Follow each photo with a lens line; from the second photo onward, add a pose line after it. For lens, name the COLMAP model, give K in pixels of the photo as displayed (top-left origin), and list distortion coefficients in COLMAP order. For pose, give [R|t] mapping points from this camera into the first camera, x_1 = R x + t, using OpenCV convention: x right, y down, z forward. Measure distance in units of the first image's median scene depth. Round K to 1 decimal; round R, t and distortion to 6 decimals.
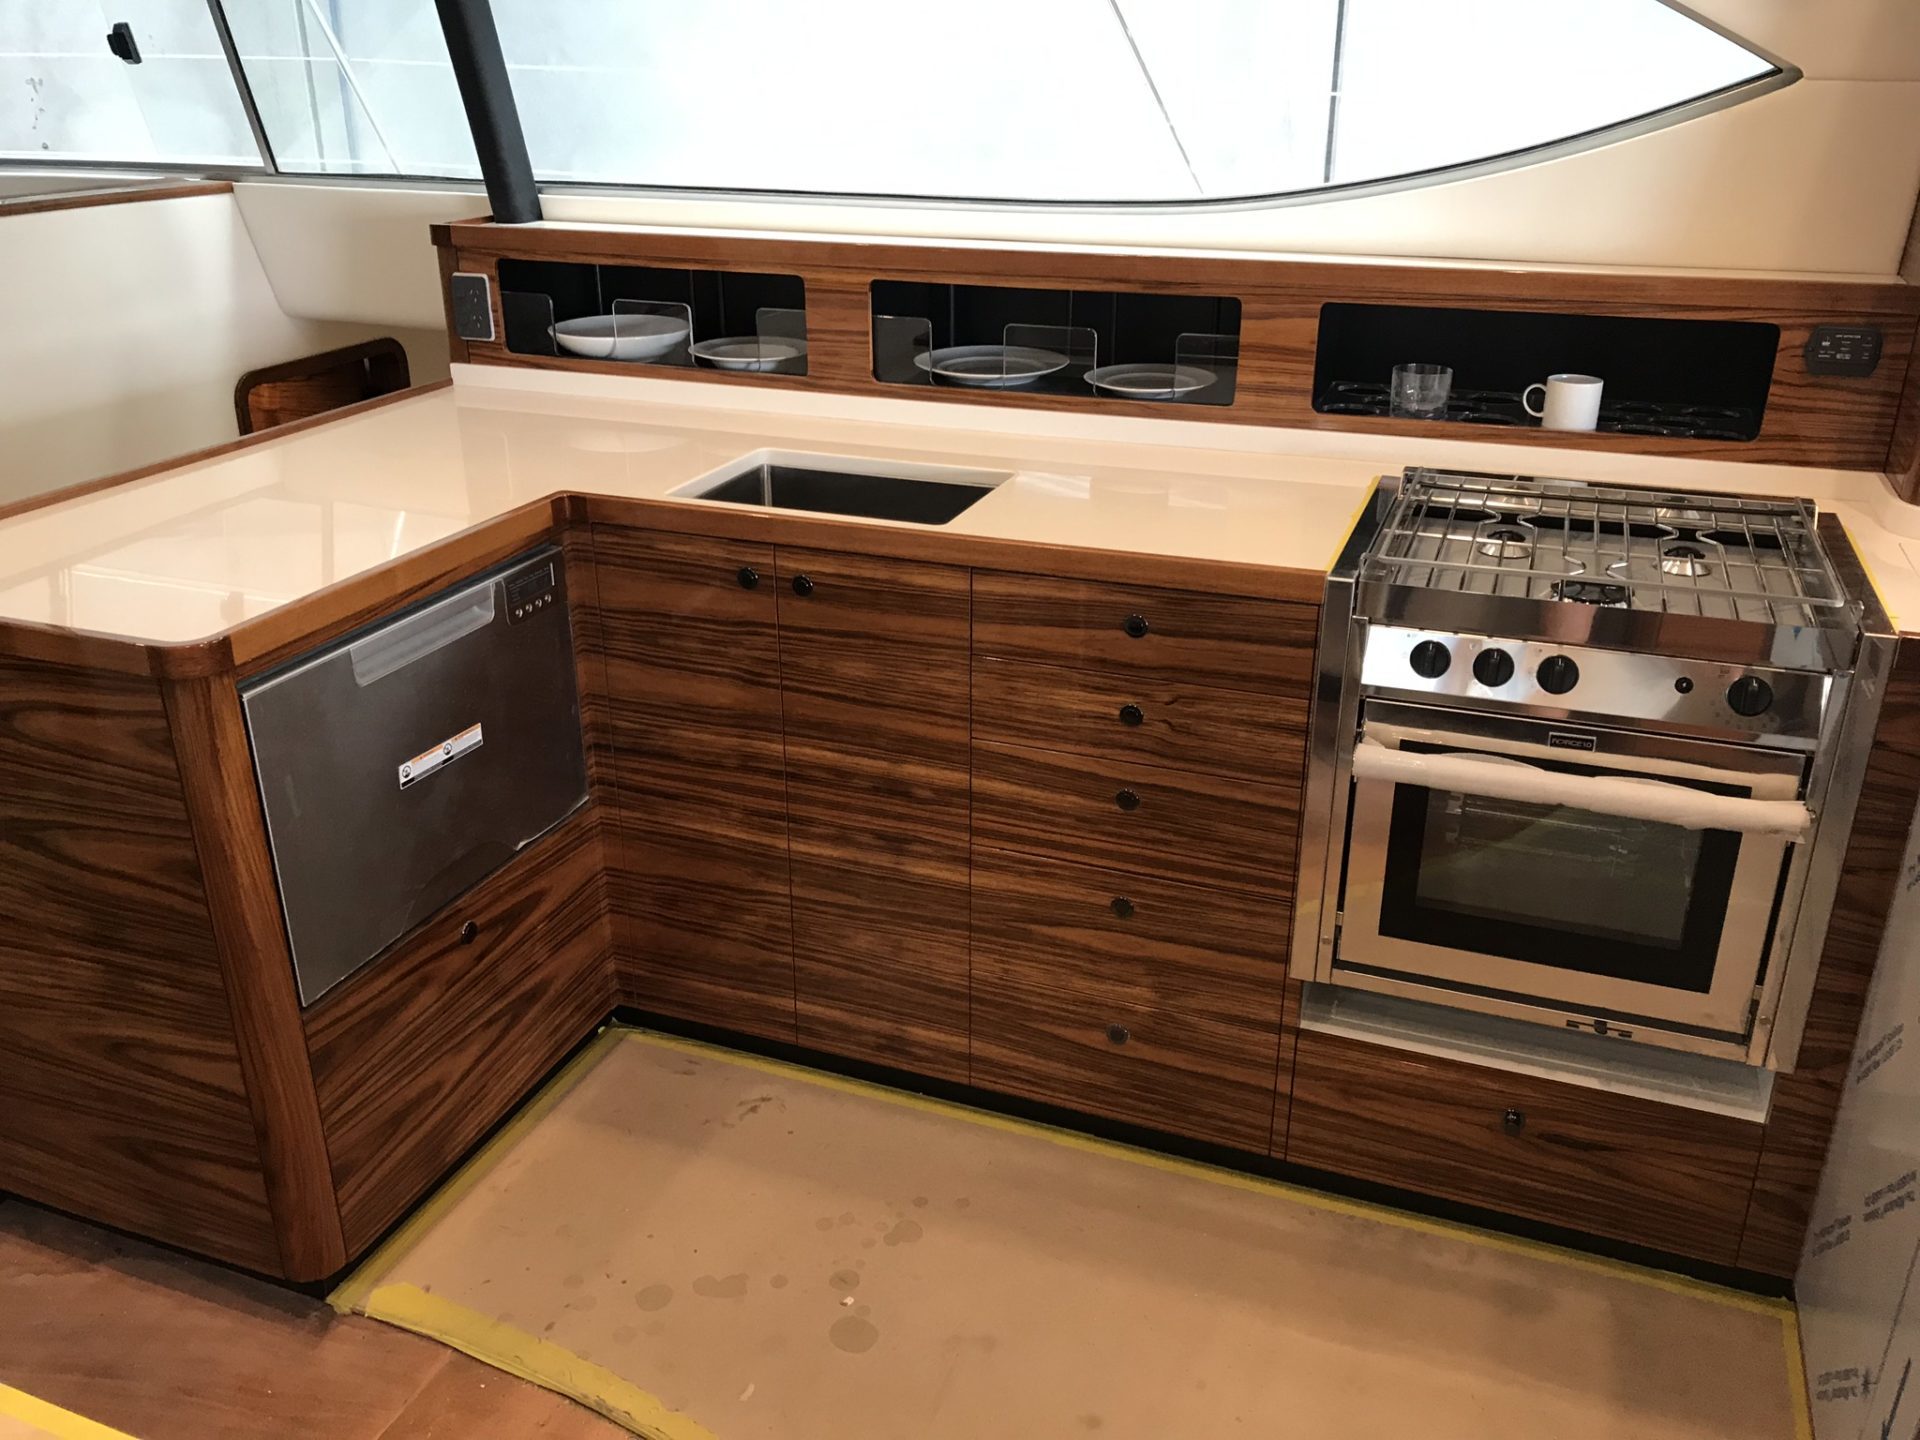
lens RADIAL K [[1567.0, 0, 960.0], [0, 1567.0, 720.0], [0, 0, 1]] dist [0.032843, -0.003567]
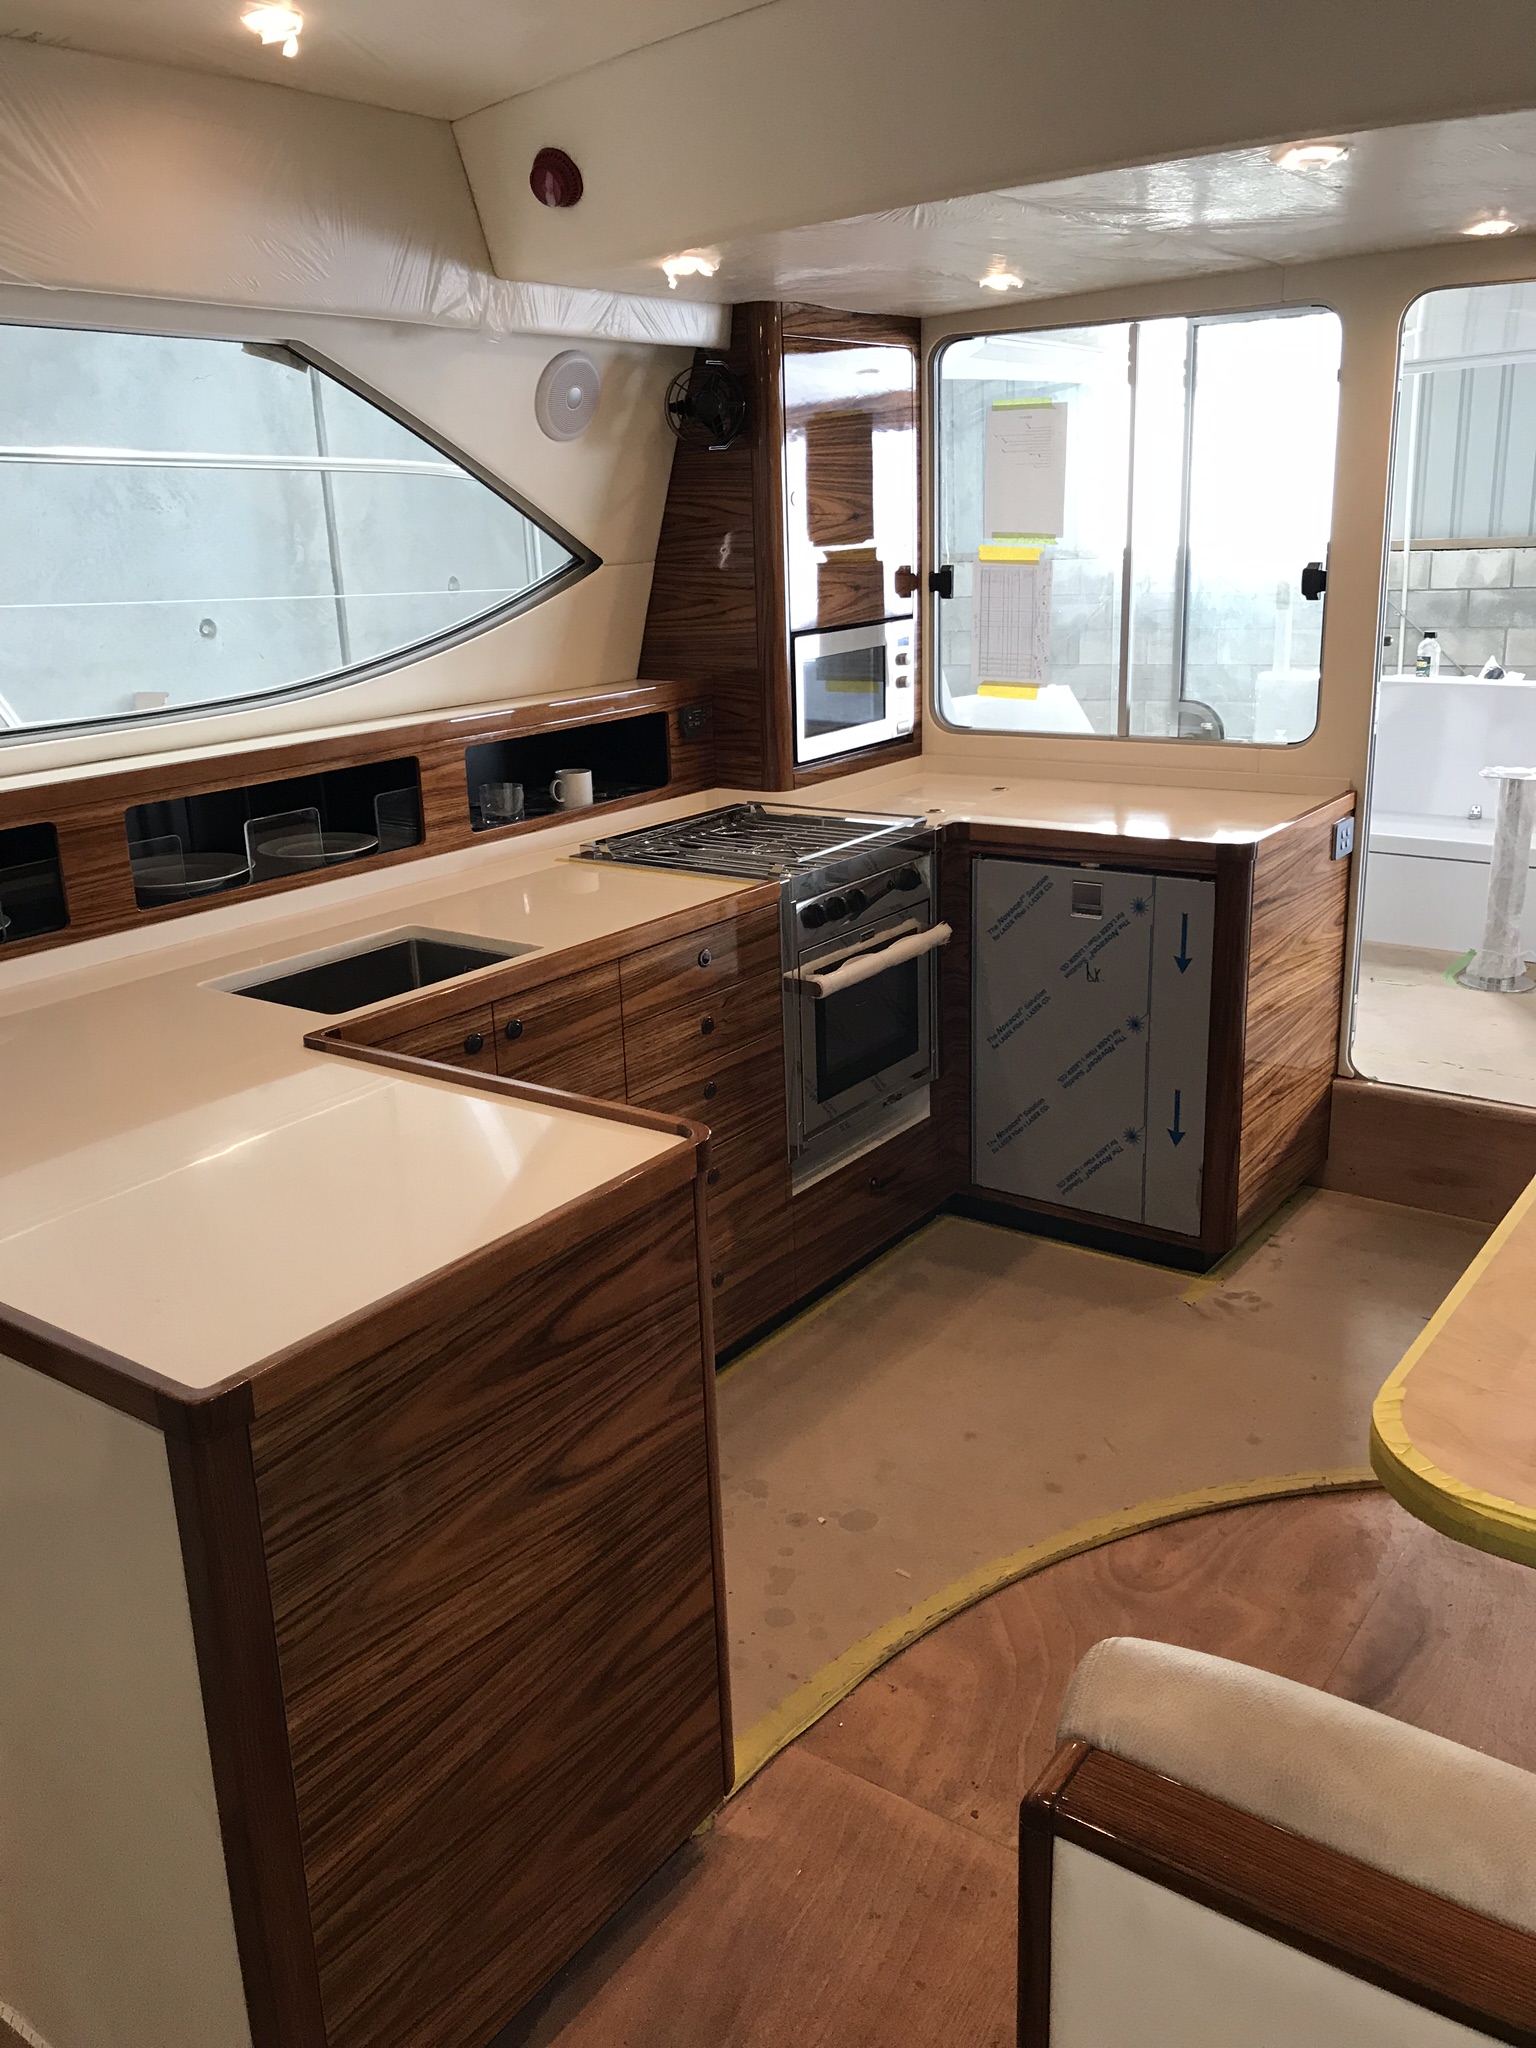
lens RADIAL K [[1675.0, 0, 770.0], [0, 1675.0, 1051.1], [0, 0, 1]] dist [0.004973, -0.003073]
pose [[0.237771, -0.303548, 0.922672, -1.166510], [0.411006, 0.892125, 0.187583, -0.222677], [-0.880079, 0.334622, 0.336881, 0.455920]]
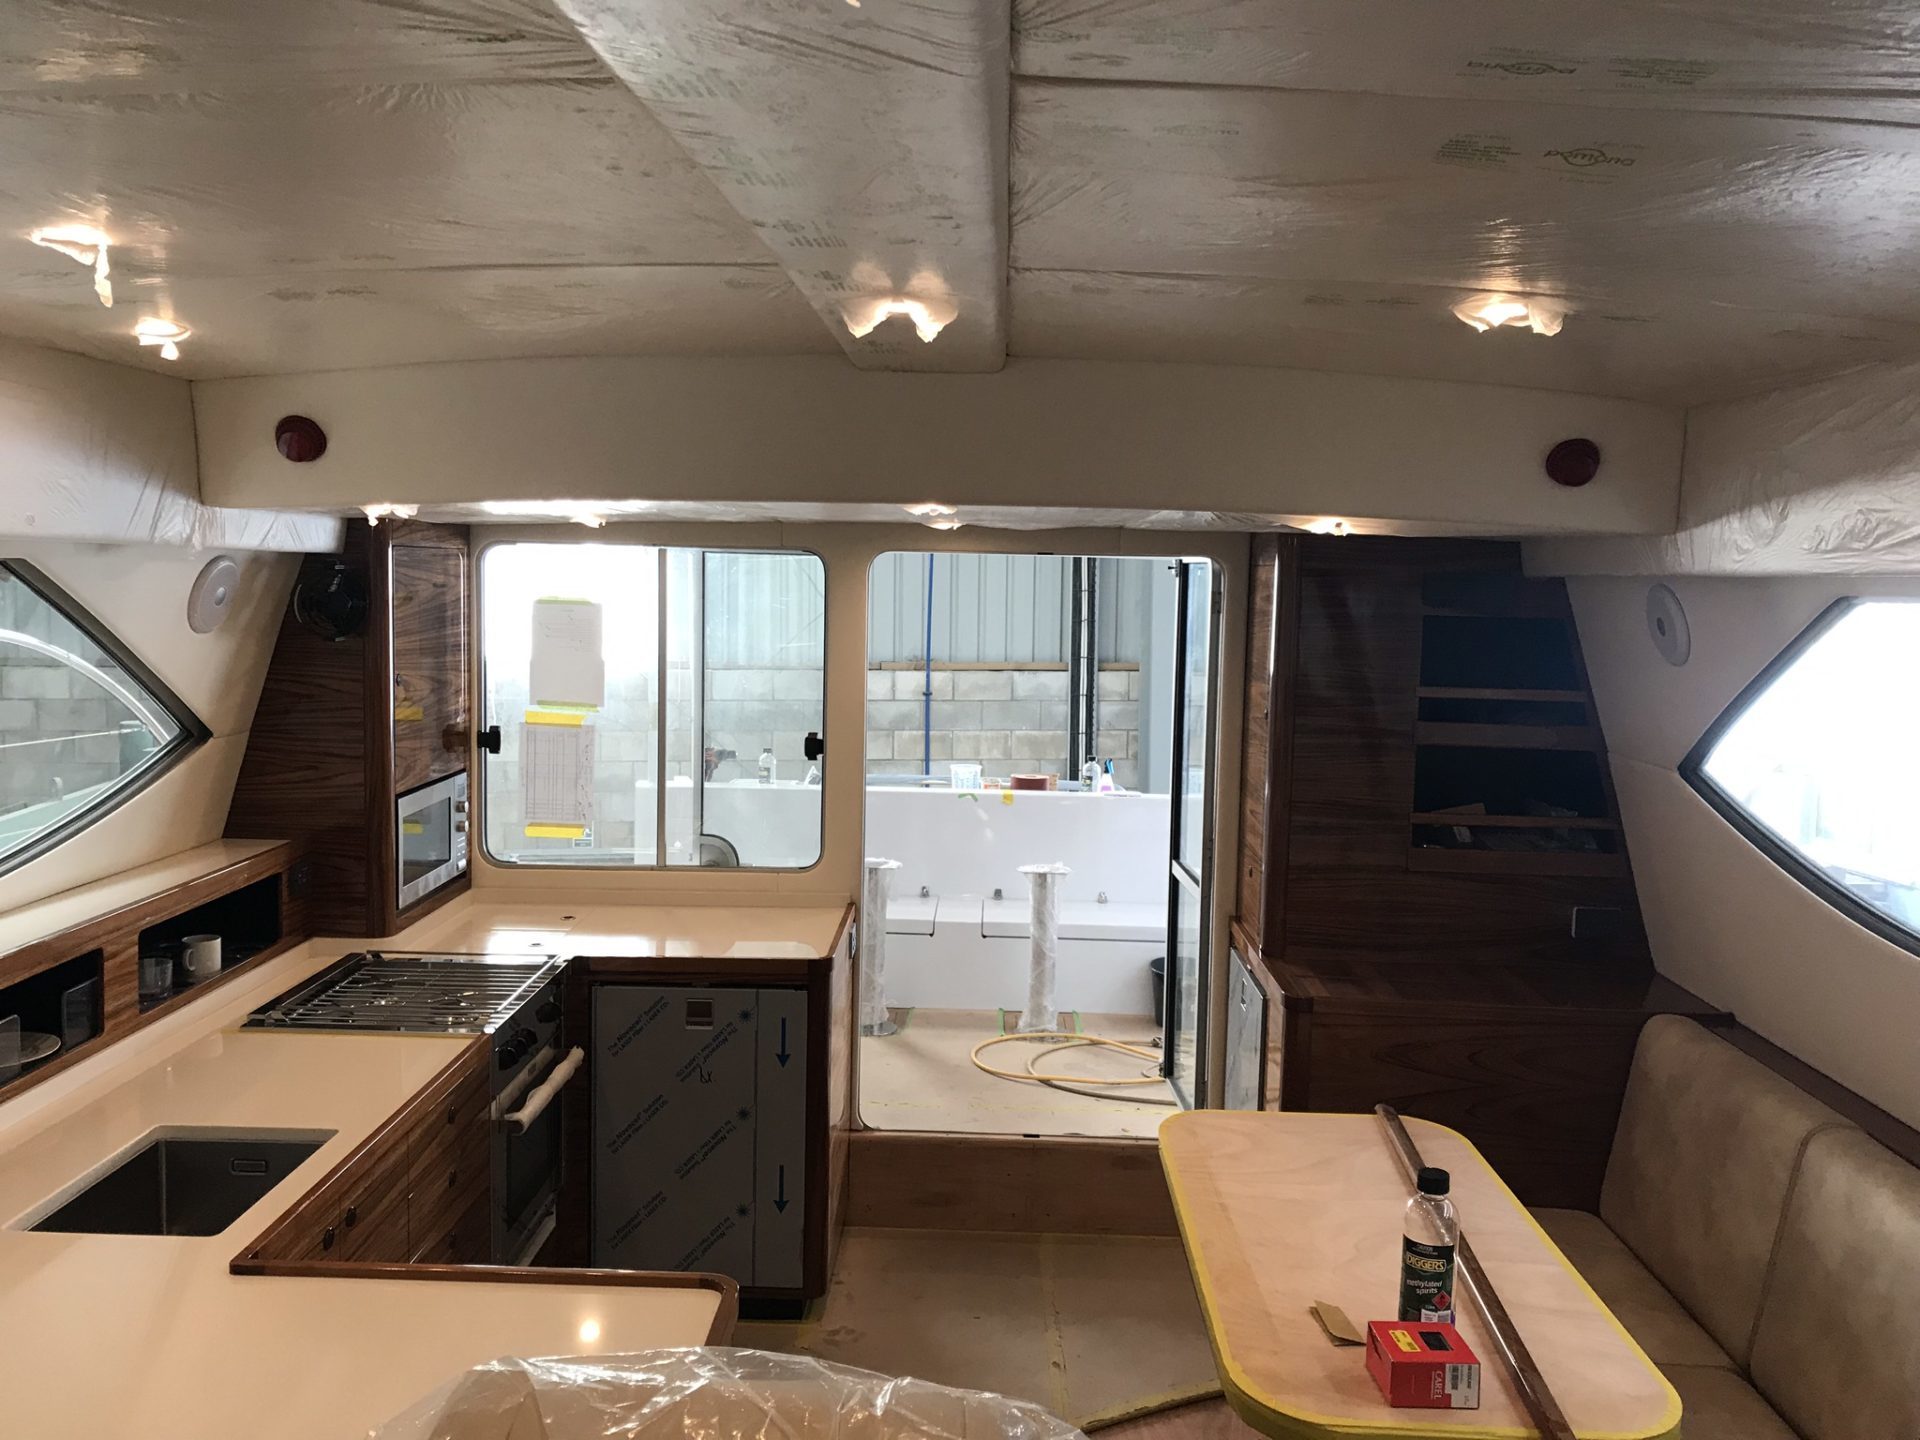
lens RADIAL K [[1567.0, 0, 960.0], [0, 1567.0, 720.0], [0, 0, 1]] dist [0.032843, -0.003567]
pose [[-0.348055, -0.084149, 0.933690, -1.331658], [0.352427, 0.911162, 0.213494, -0.517031], [-0.868708, 0.403365, -0.287478, 0.807376]]
